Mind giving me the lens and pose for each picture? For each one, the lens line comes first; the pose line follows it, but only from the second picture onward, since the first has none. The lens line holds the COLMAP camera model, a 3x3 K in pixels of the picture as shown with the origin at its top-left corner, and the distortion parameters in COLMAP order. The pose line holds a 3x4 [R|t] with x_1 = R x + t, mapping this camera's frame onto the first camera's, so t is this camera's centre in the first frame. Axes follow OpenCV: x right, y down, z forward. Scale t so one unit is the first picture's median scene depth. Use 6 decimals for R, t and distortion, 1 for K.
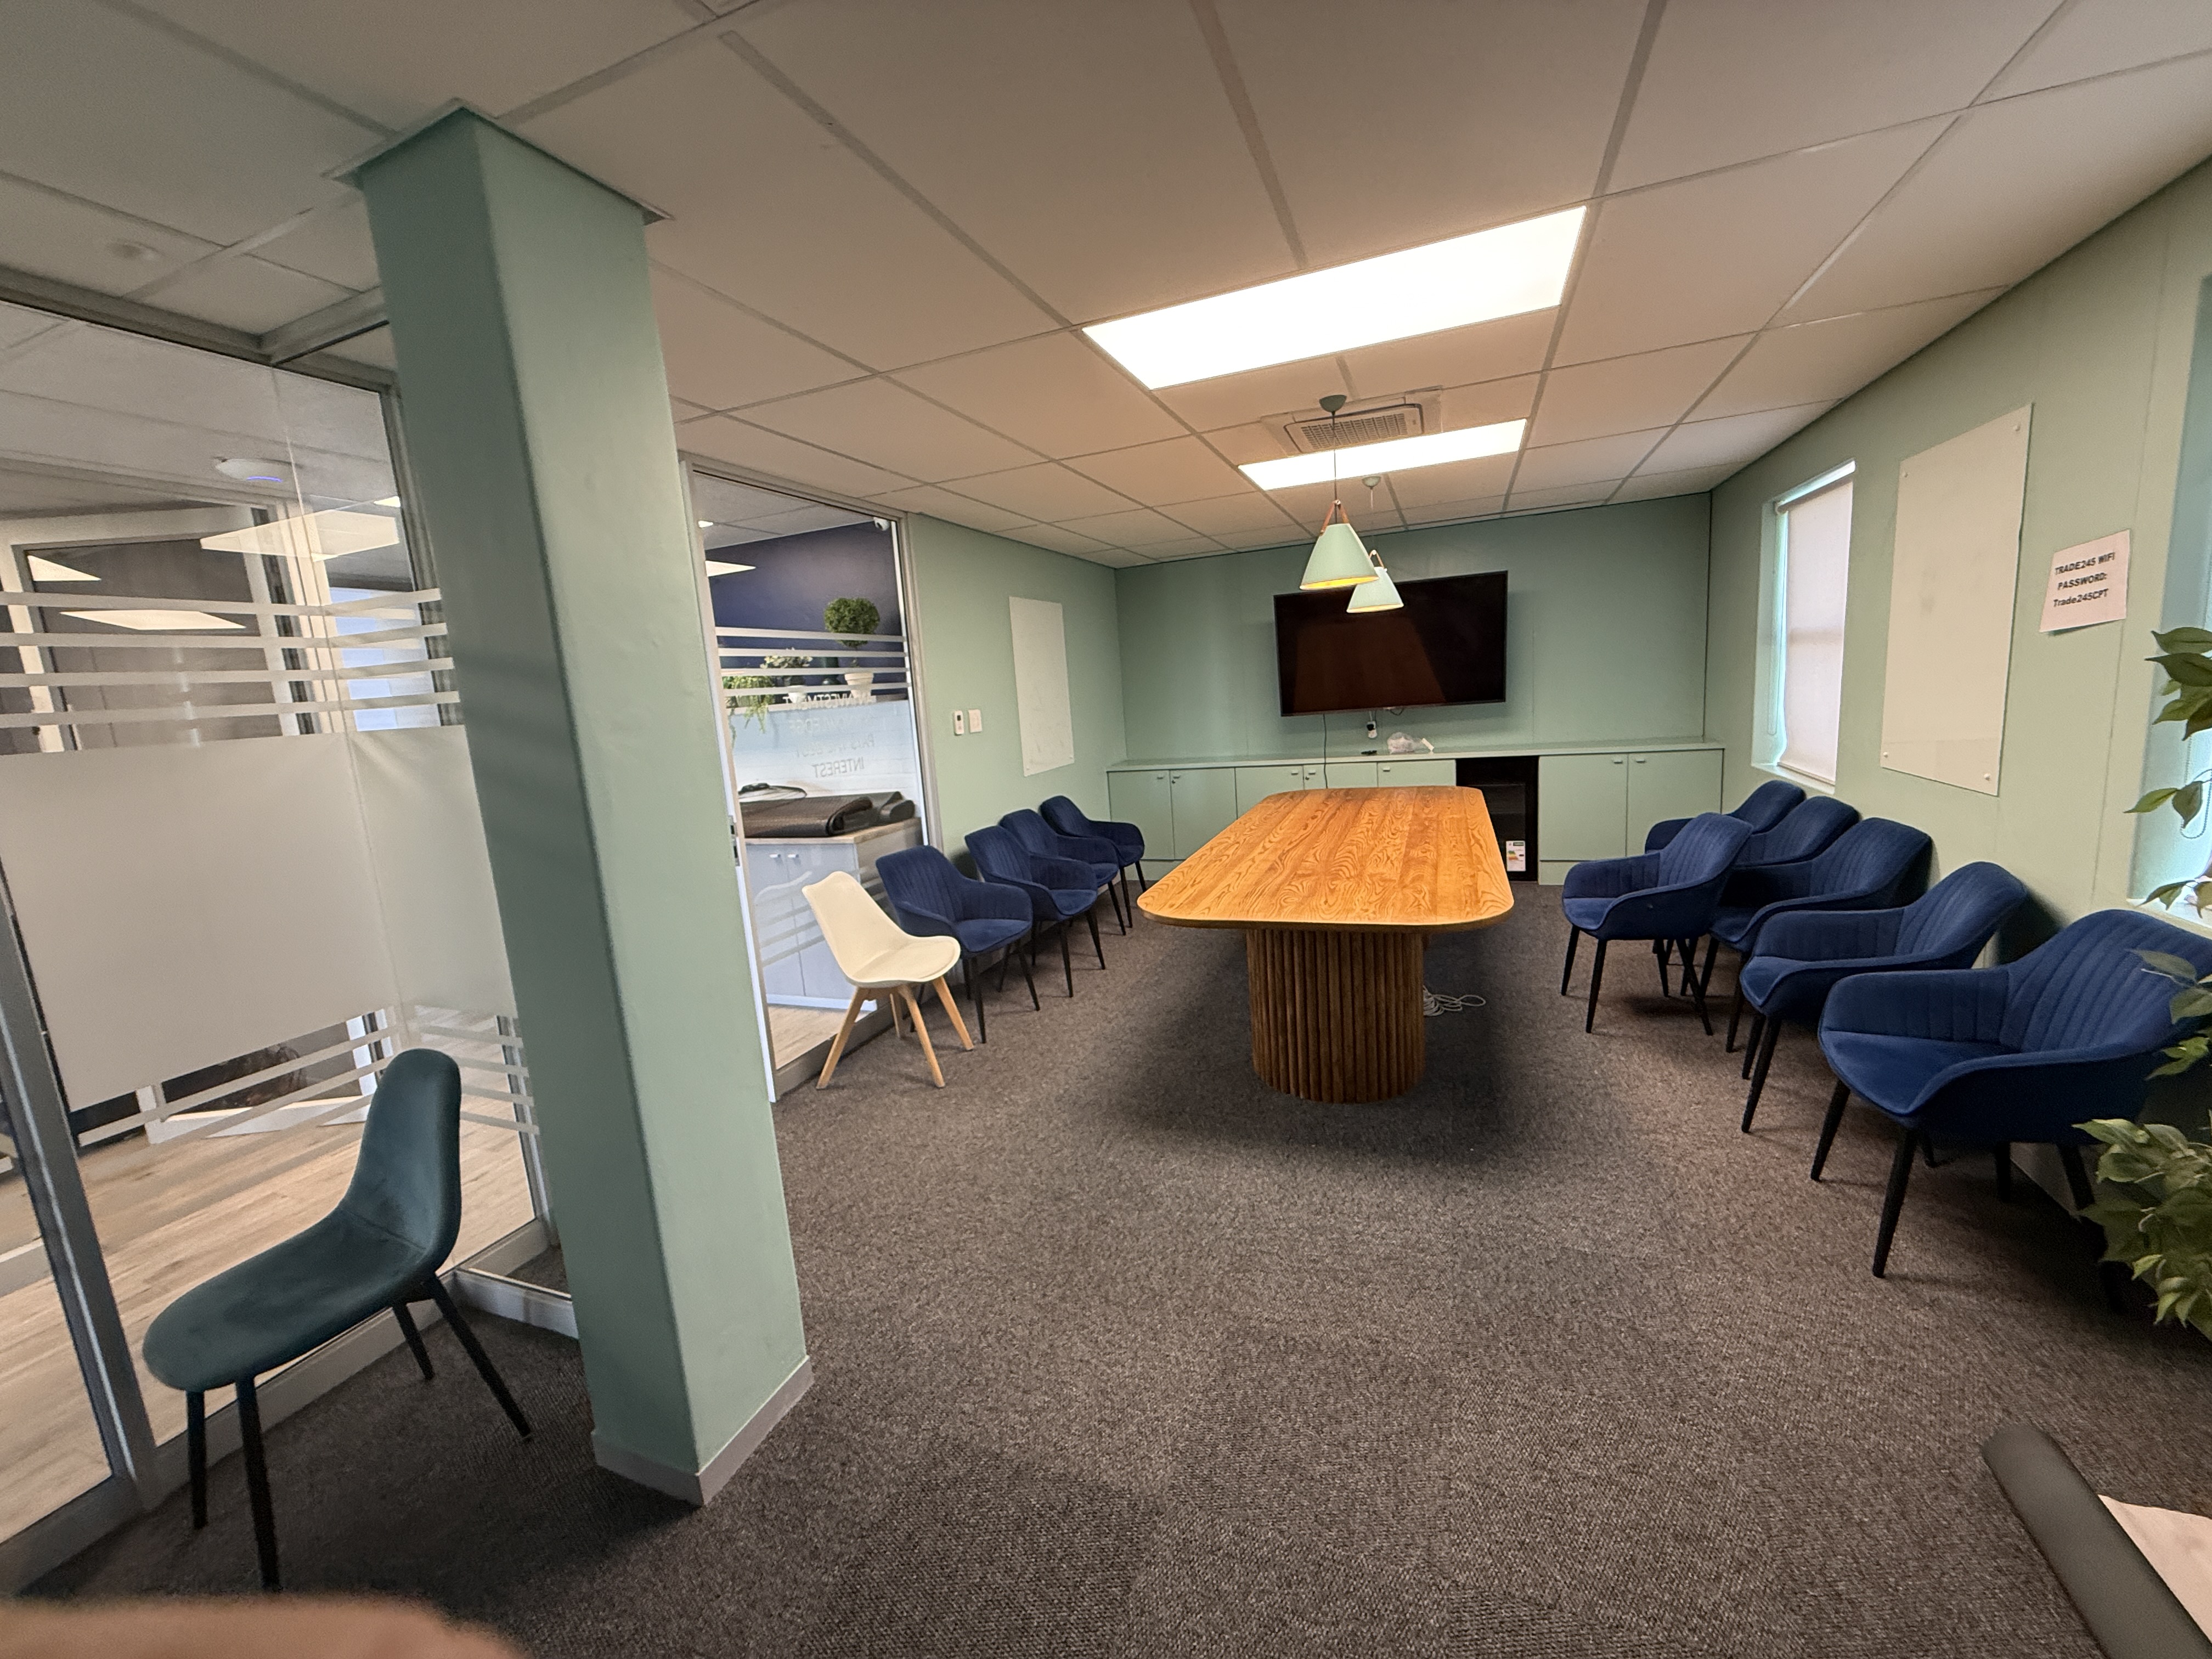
lens RADIAL K [[888.1, 0, 1106.0], [0, 888.1, 829.5], [0, 0, 1]] dist [-0.001411, -0.000008]
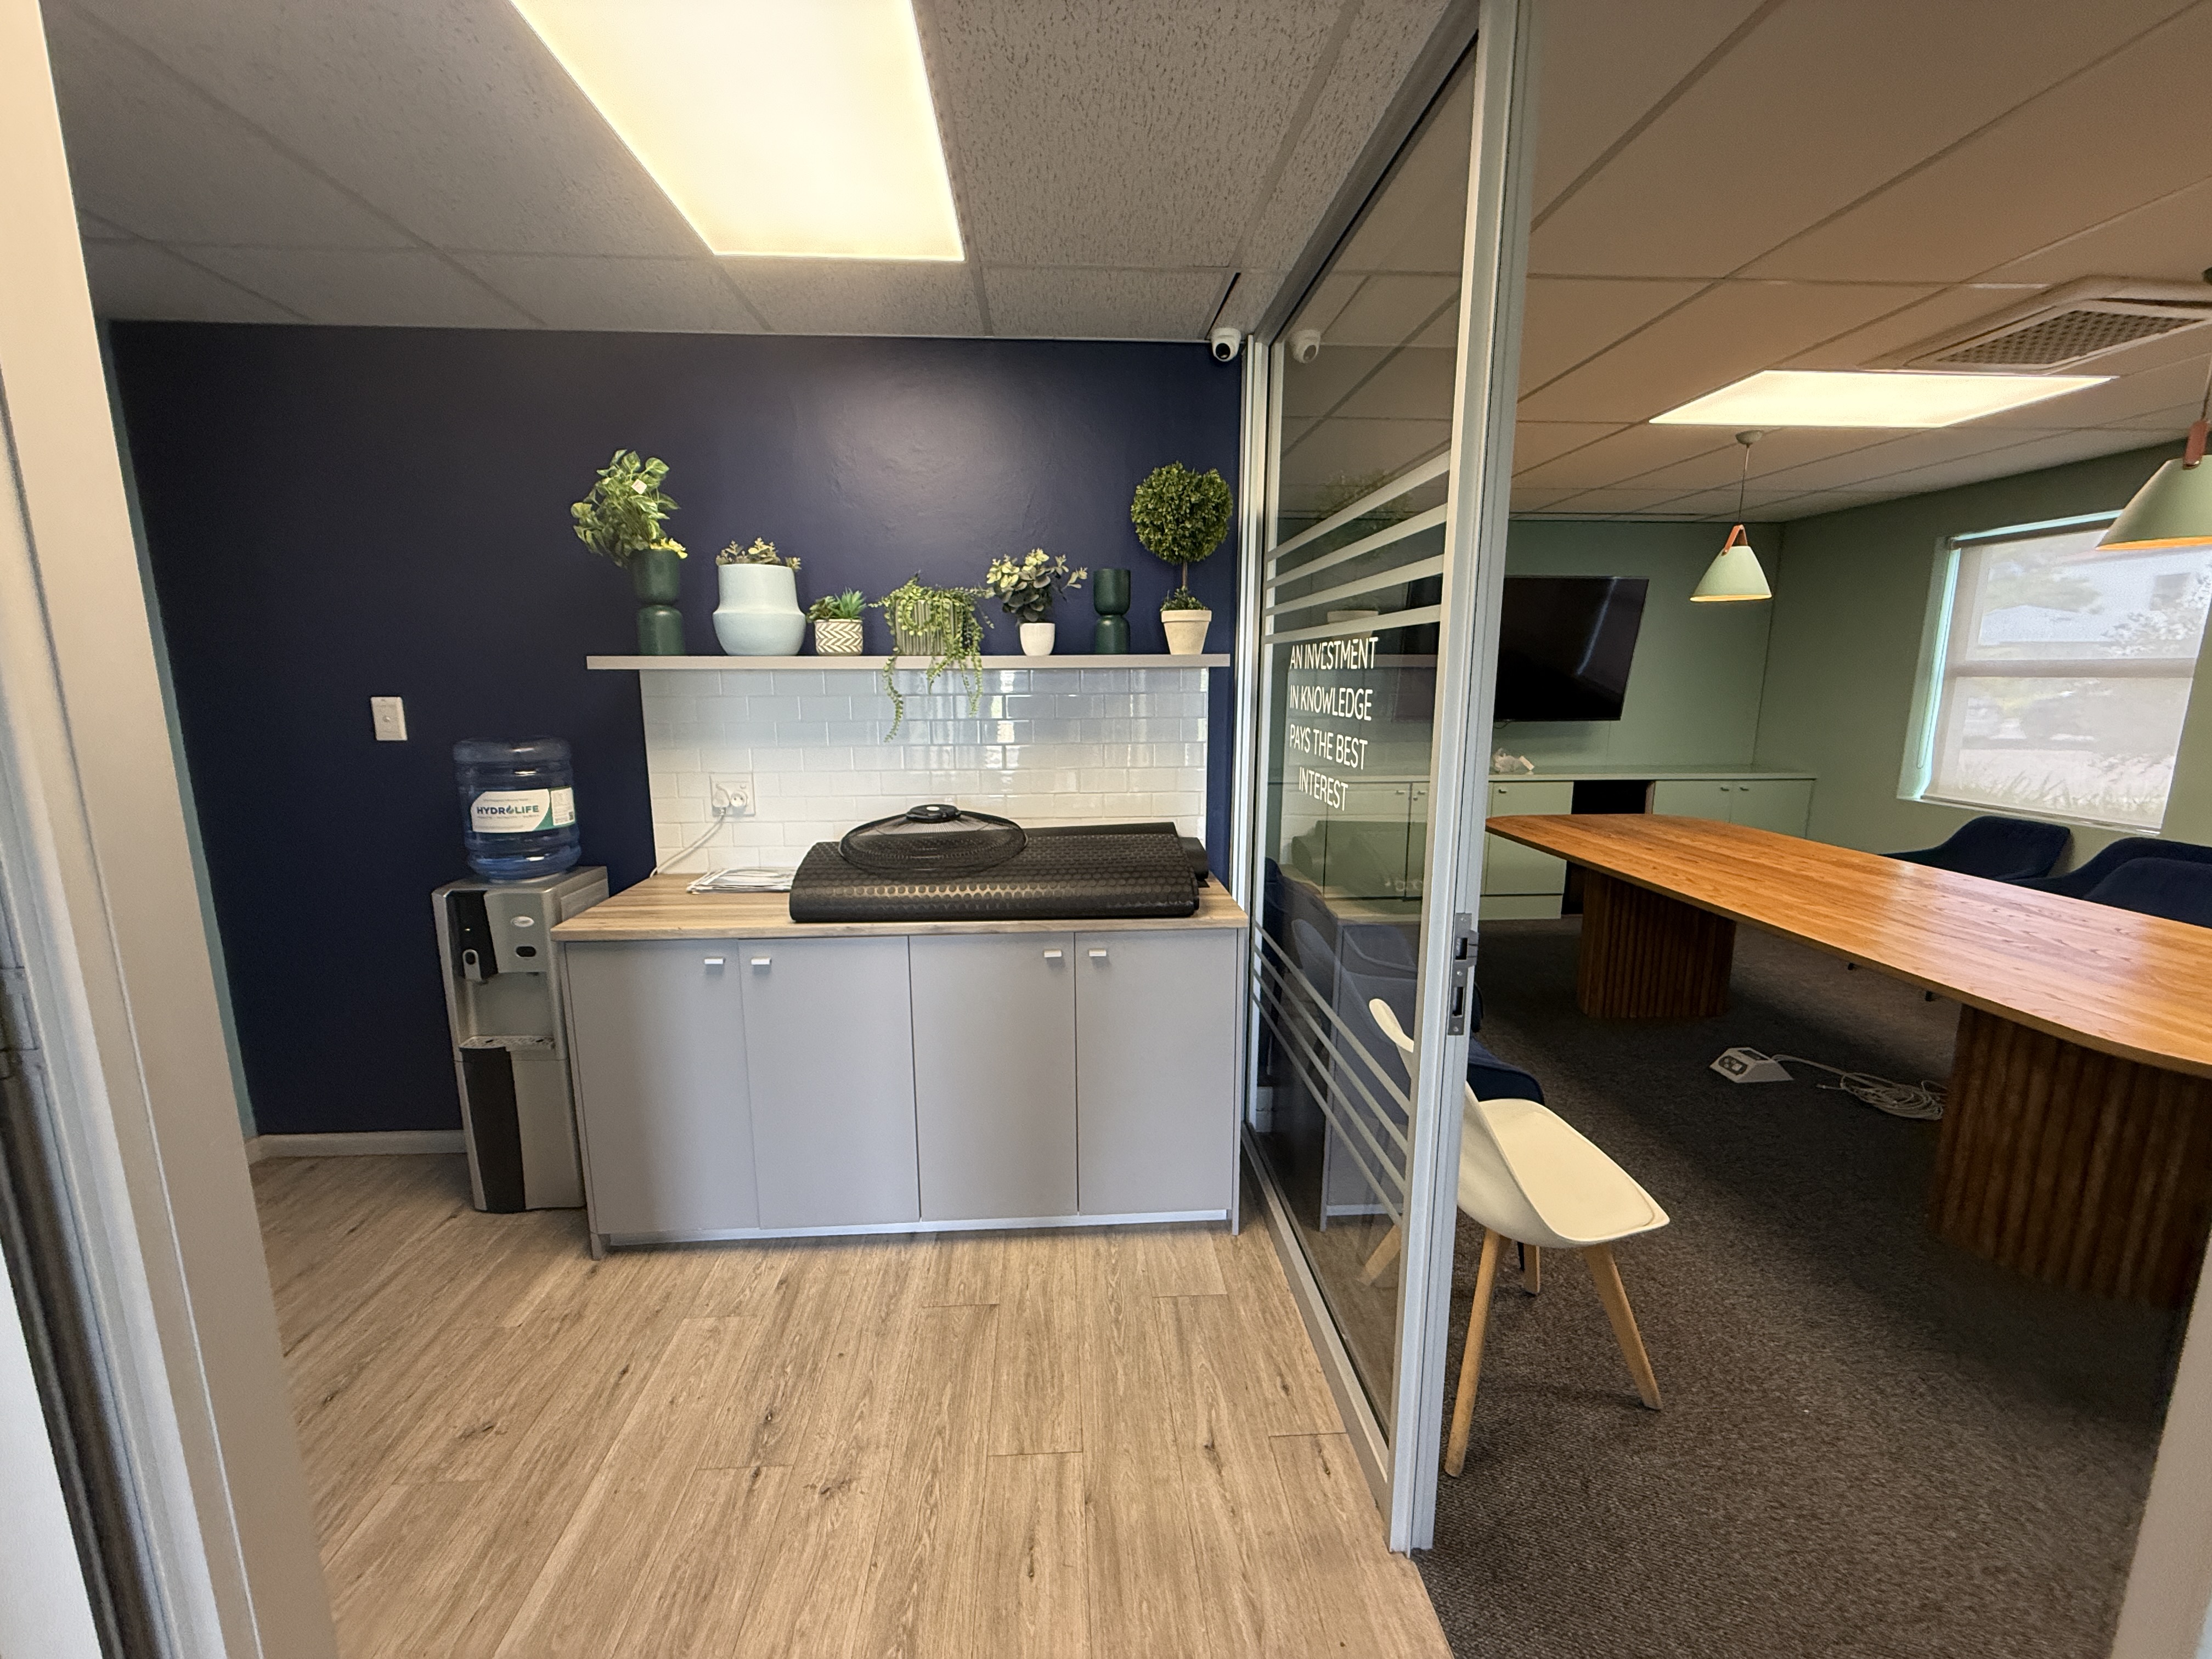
lens RADIAL K [[888.1, 0, 1106.0], [0, 888.1, 829.5], [0, 0, 1]] dist [-0.001411, -0.000008]
pose [[0.904226, -0.000099, 0.427054, -0.514583], [0.001078, 0.999997, -0.002050, -0.037172], [-0.427052, 0.002314, 0.904224, 0.491673]]
